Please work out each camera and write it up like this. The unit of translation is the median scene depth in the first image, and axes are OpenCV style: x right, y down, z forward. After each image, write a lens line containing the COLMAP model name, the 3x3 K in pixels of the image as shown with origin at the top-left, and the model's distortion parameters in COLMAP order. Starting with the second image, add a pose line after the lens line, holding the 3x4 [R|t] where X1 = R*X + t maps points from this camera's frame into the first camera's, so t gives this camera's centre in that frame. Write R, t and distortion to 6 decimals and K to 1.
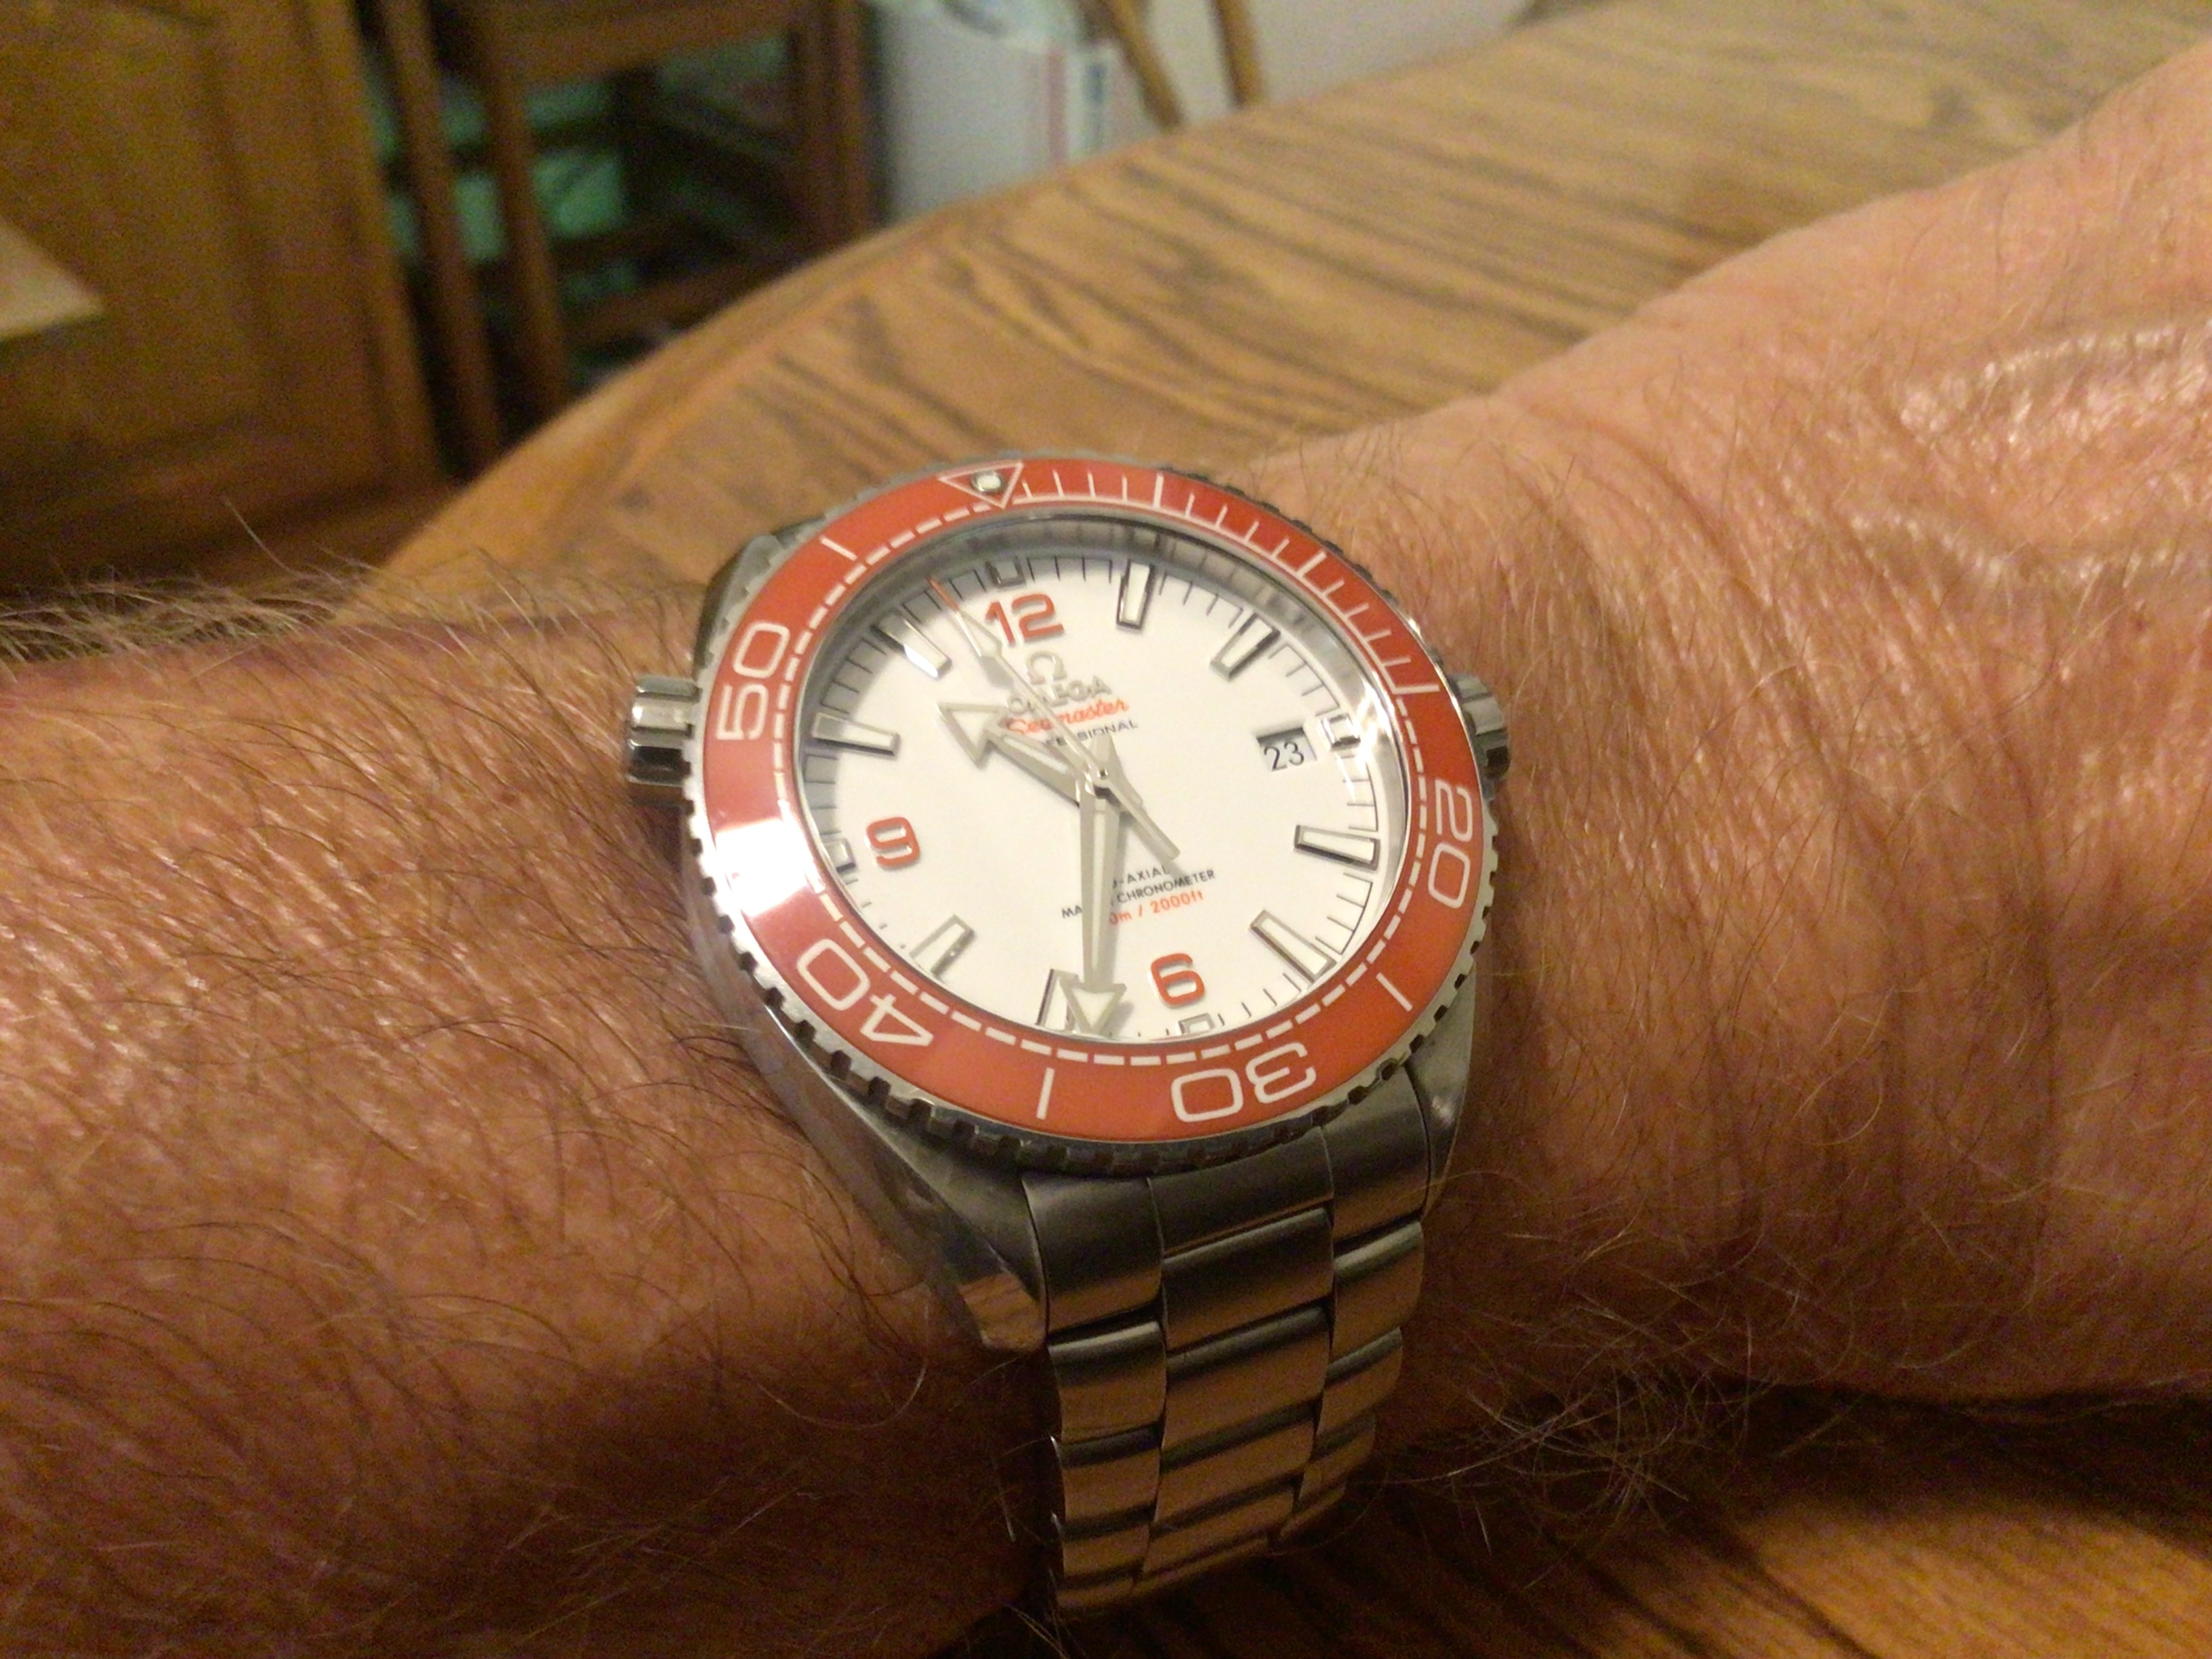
lens RADIAL K [[2115.7, 0, 1124.6], [0, 2115.7, 830.5], [0, 0, 1]] dist [0.049526, 0.000000]
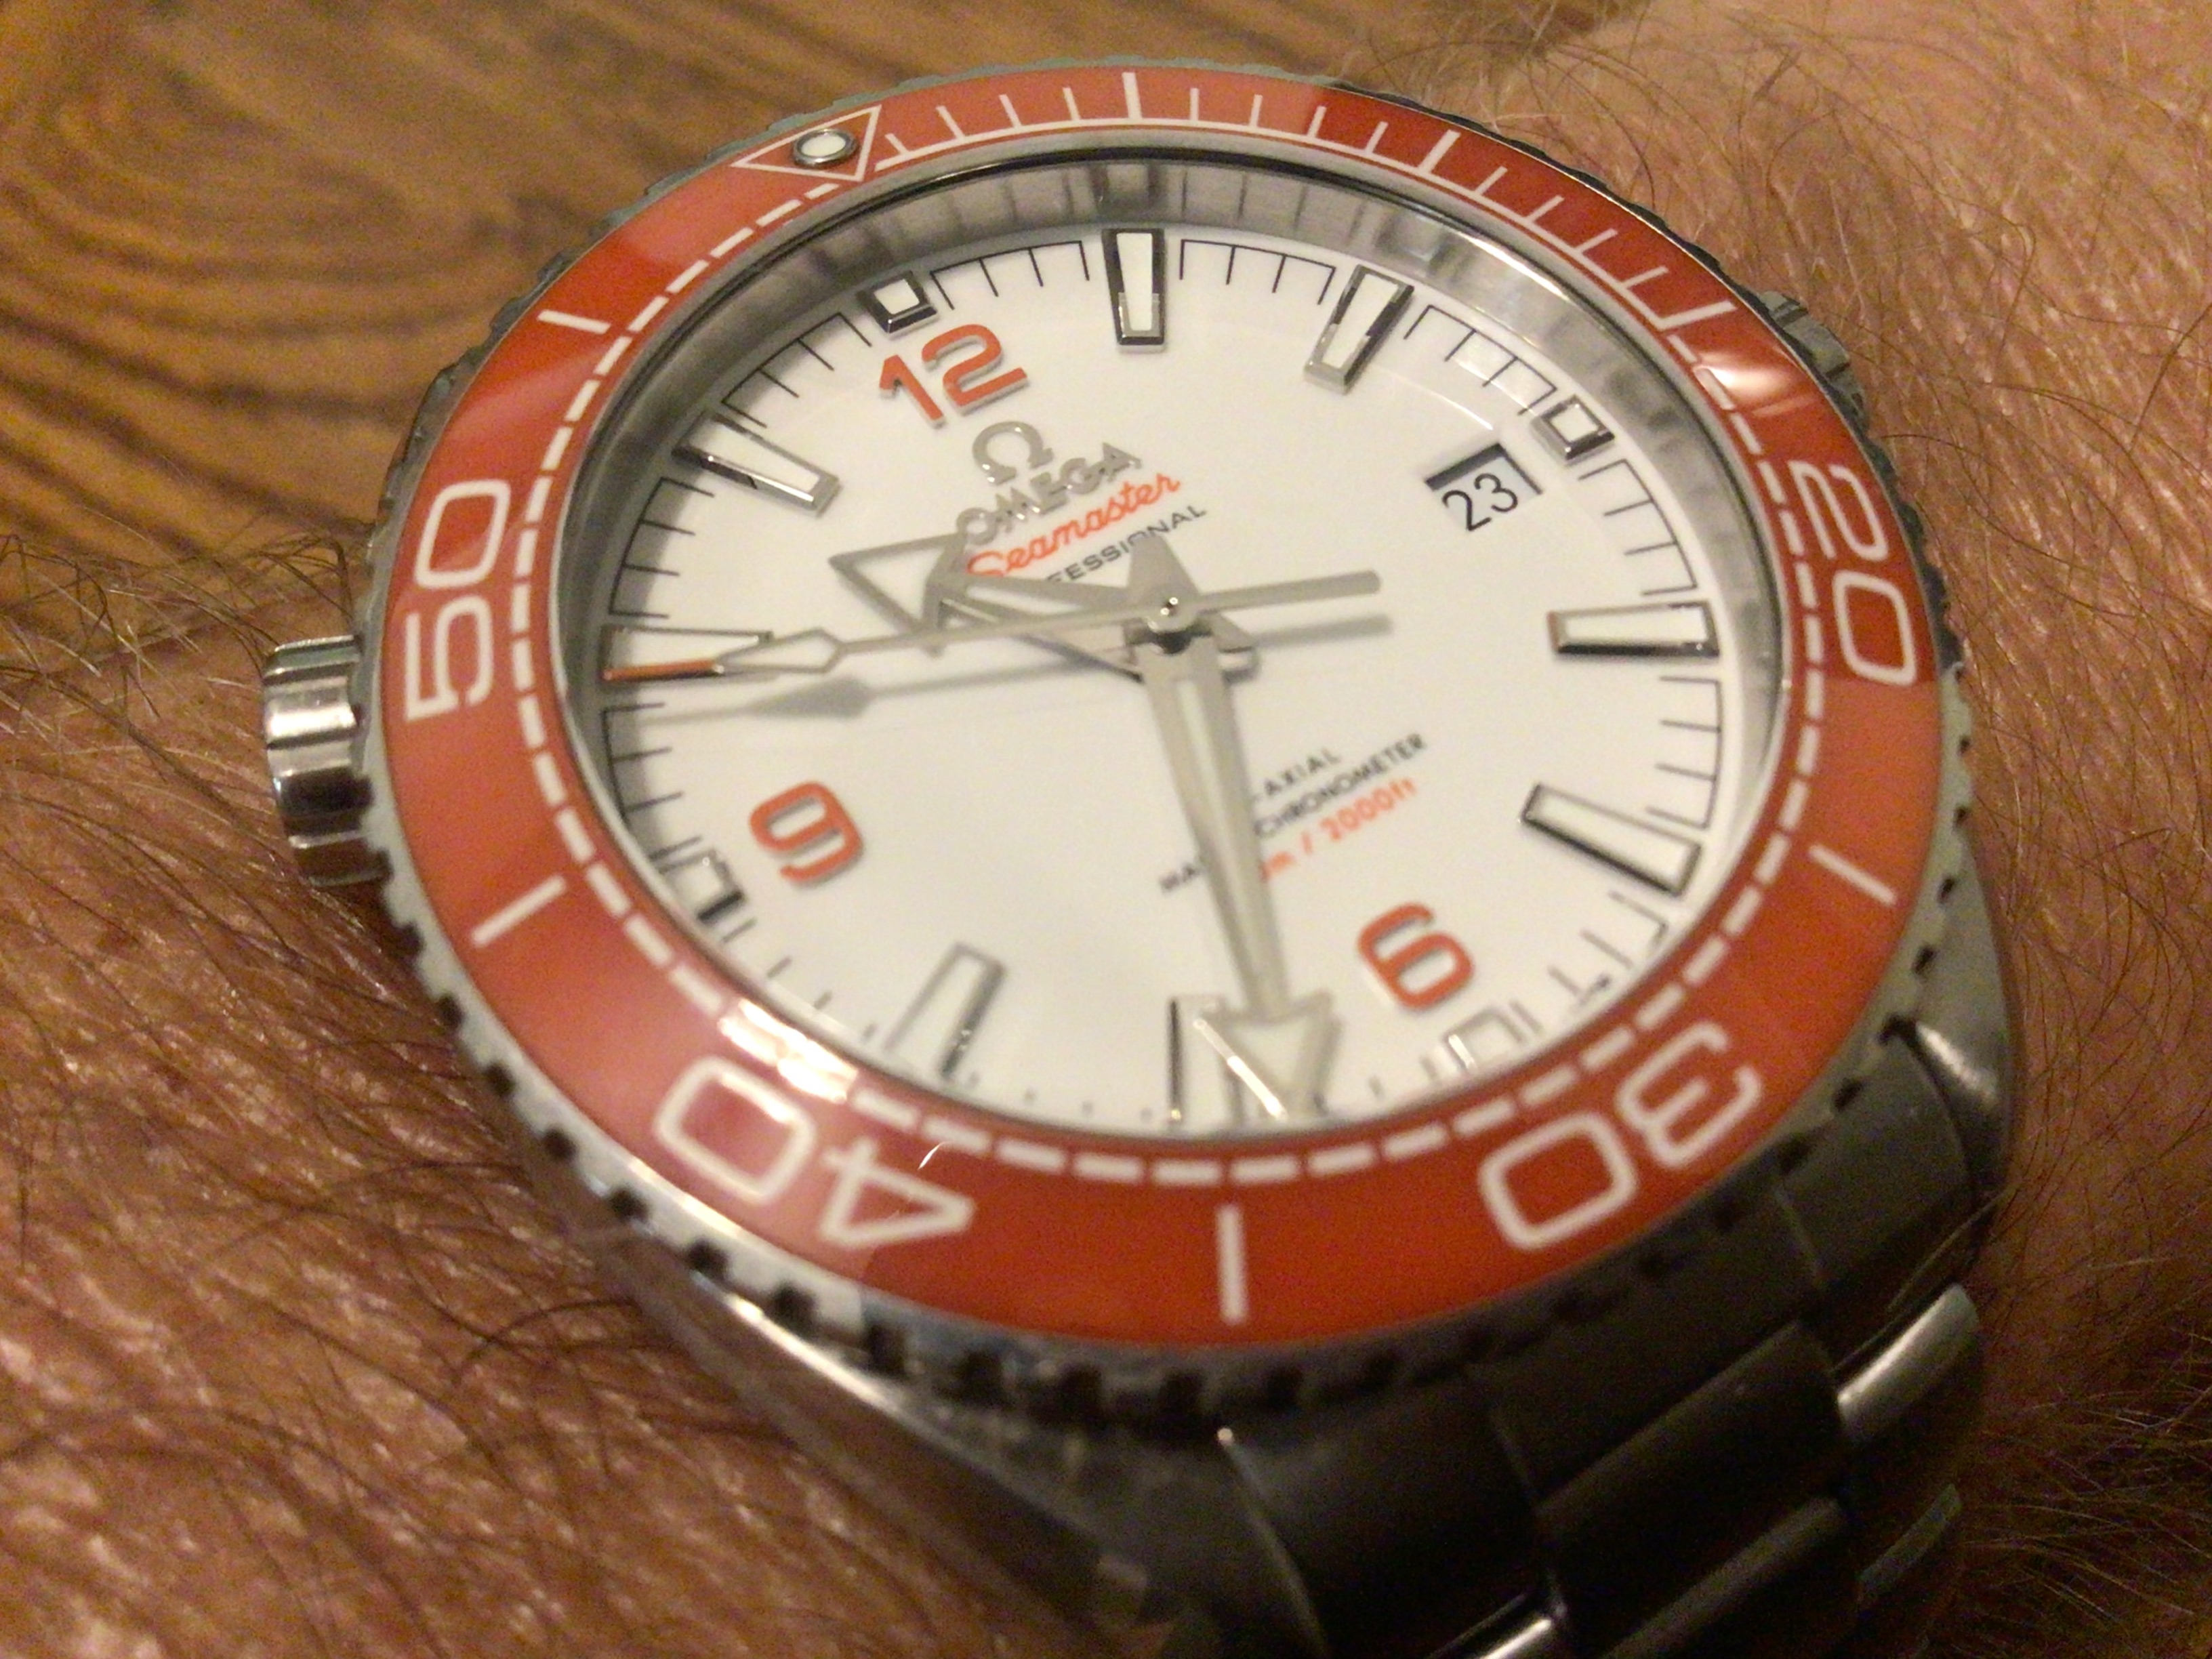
lens RADIAL K [[2115.7, 0, 1107.6], [0, 2115.7, 842.8], [0, 0, 1]] dist [0.049526, 0.000000]
pose [[0.968486, -0.247992, -0.023132, -0.027245], [0.248423, 0.968483, 0.018068, 0.016249], [0.017922, -0.023245, 0.999569, 0.484331]]
